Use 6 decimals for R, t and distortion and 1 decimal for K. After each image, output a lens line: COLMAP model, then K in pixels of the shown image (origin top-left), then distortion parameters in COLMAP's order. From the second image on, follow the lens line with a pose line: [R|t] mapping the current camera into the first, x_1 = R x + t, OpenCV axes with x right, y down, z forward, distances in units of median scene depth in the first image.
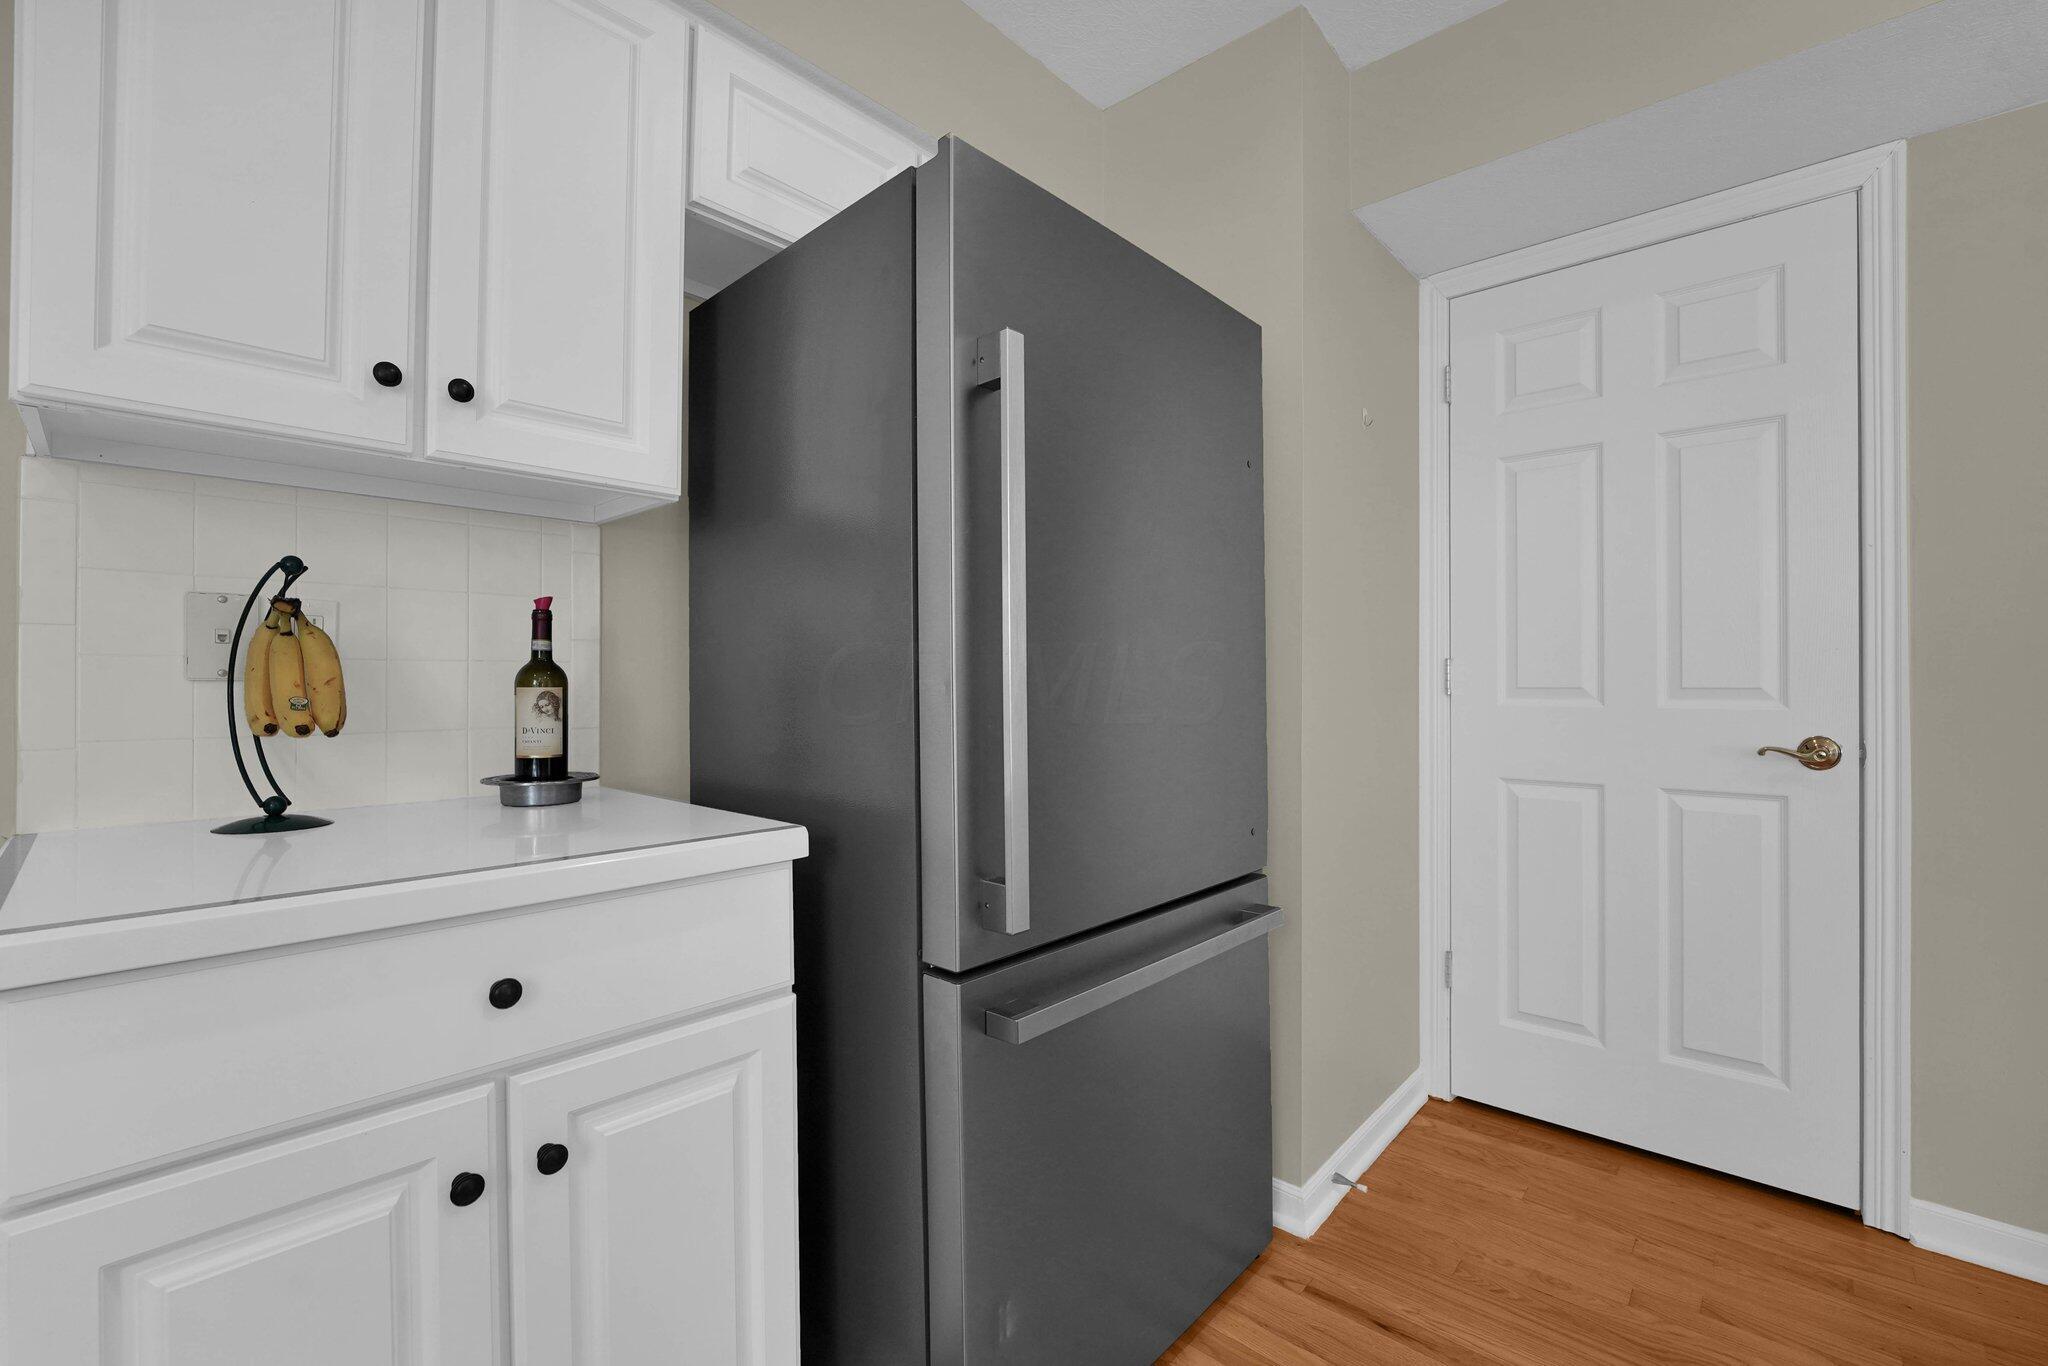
lens RADIAL K [[860.5, 0, 1020.7], [0, 860.5, 691.1], [0, 0, 1]] dist [-0.001880, -0.000747]
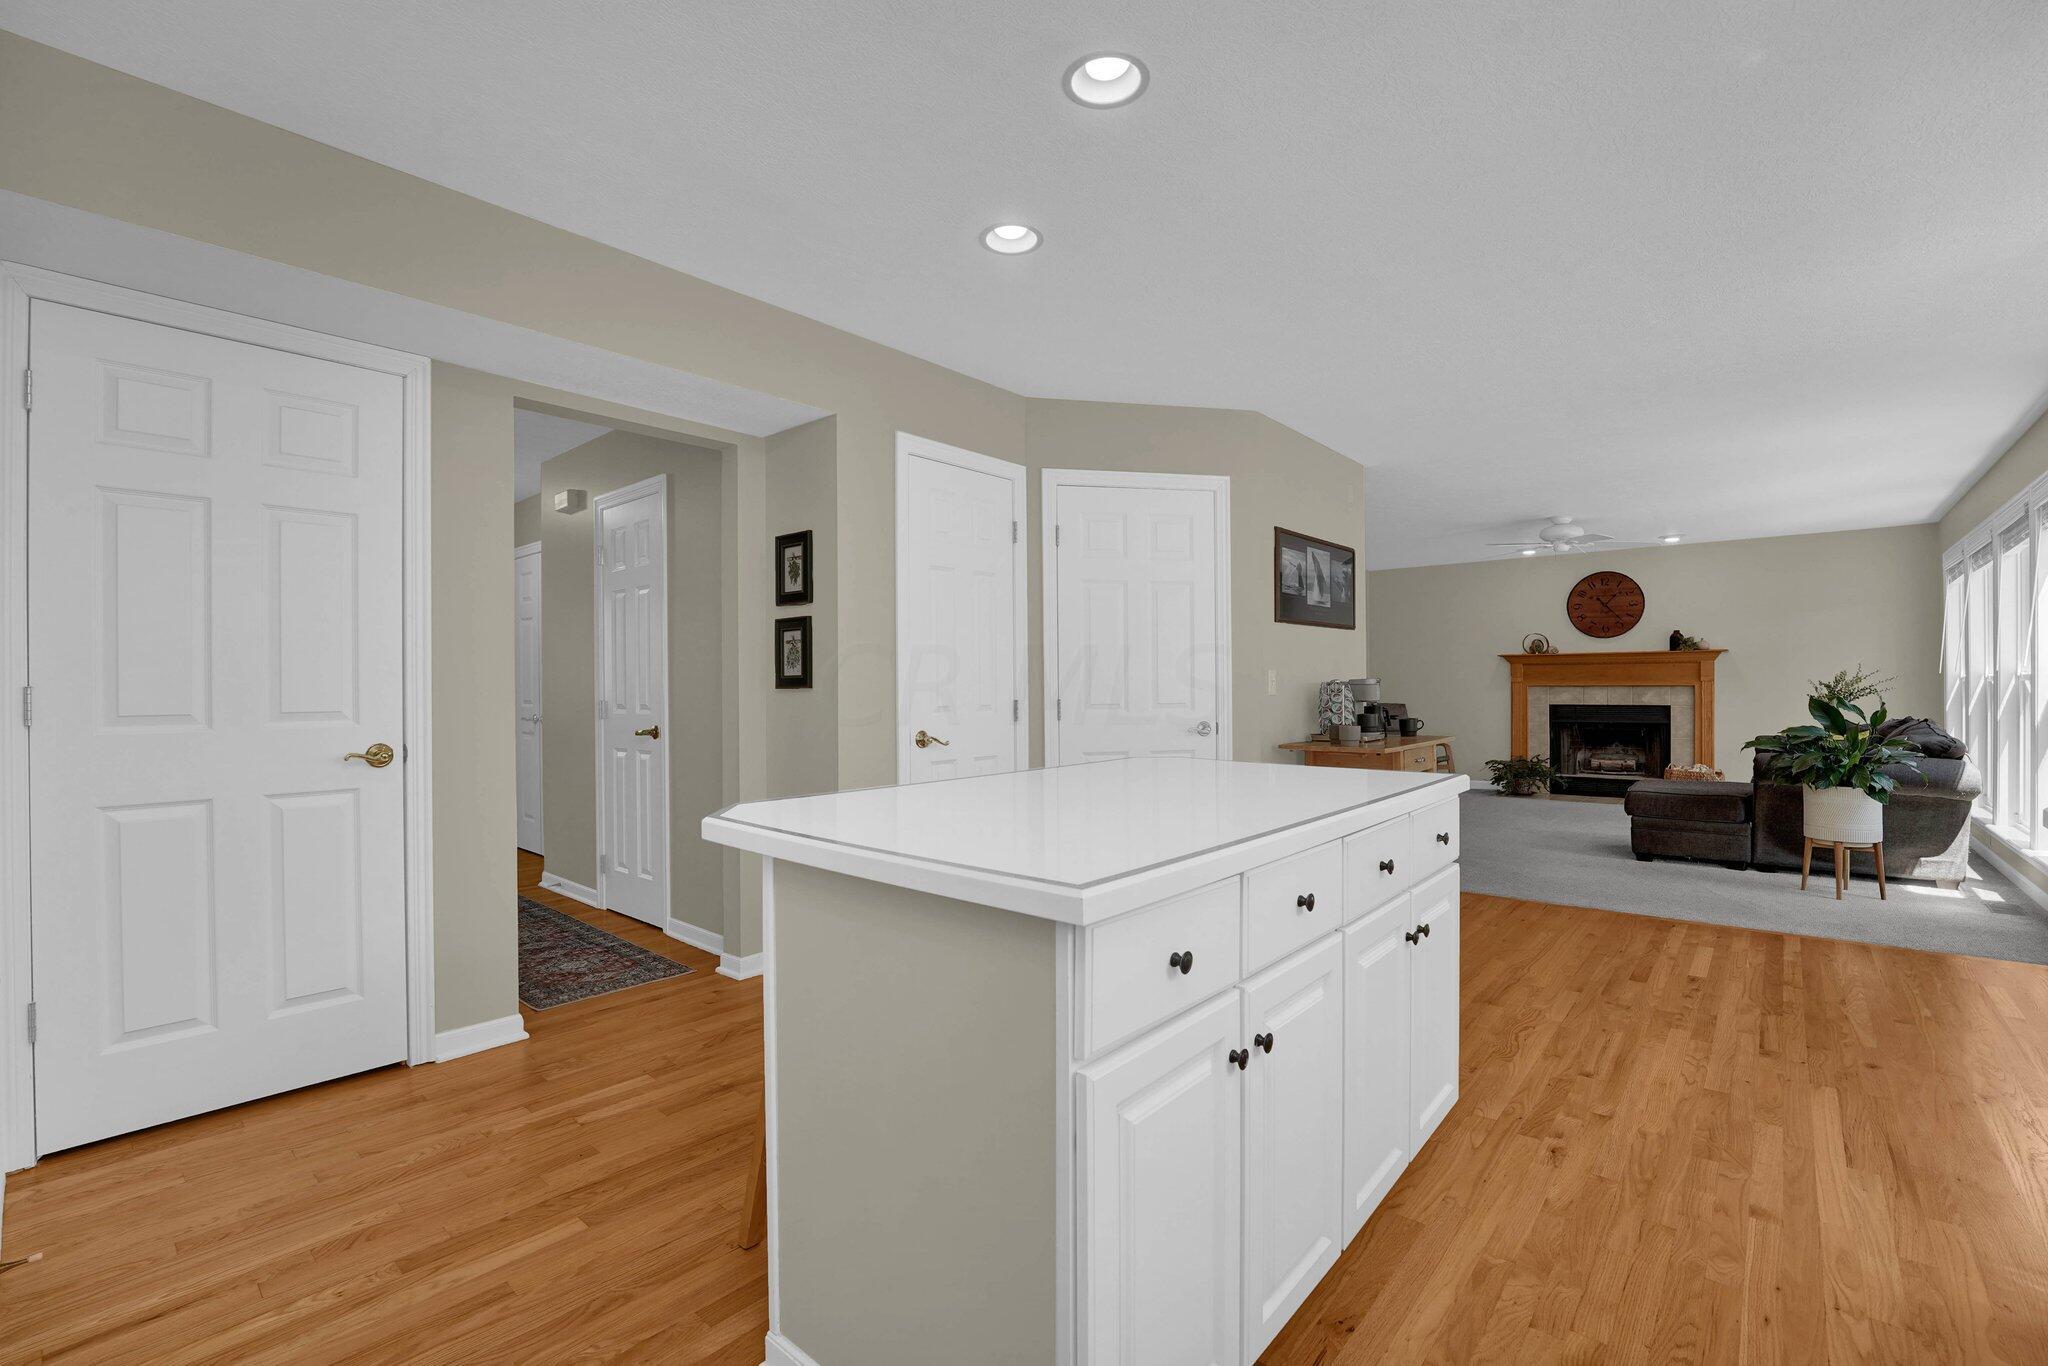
lens RADIAL K [[860.5, 0, 1020.7], [0, 860.5, 691.1], [0, 0, 1]] dist [-0.001880, -0.000747]
pose [[-0.000466, -0.004510, 0.999990, -0.499003], [0.003387, 0.999984, 0.004512, -0.037854], [-0.999994, 0.003389, -0.000451, -0.069647]]
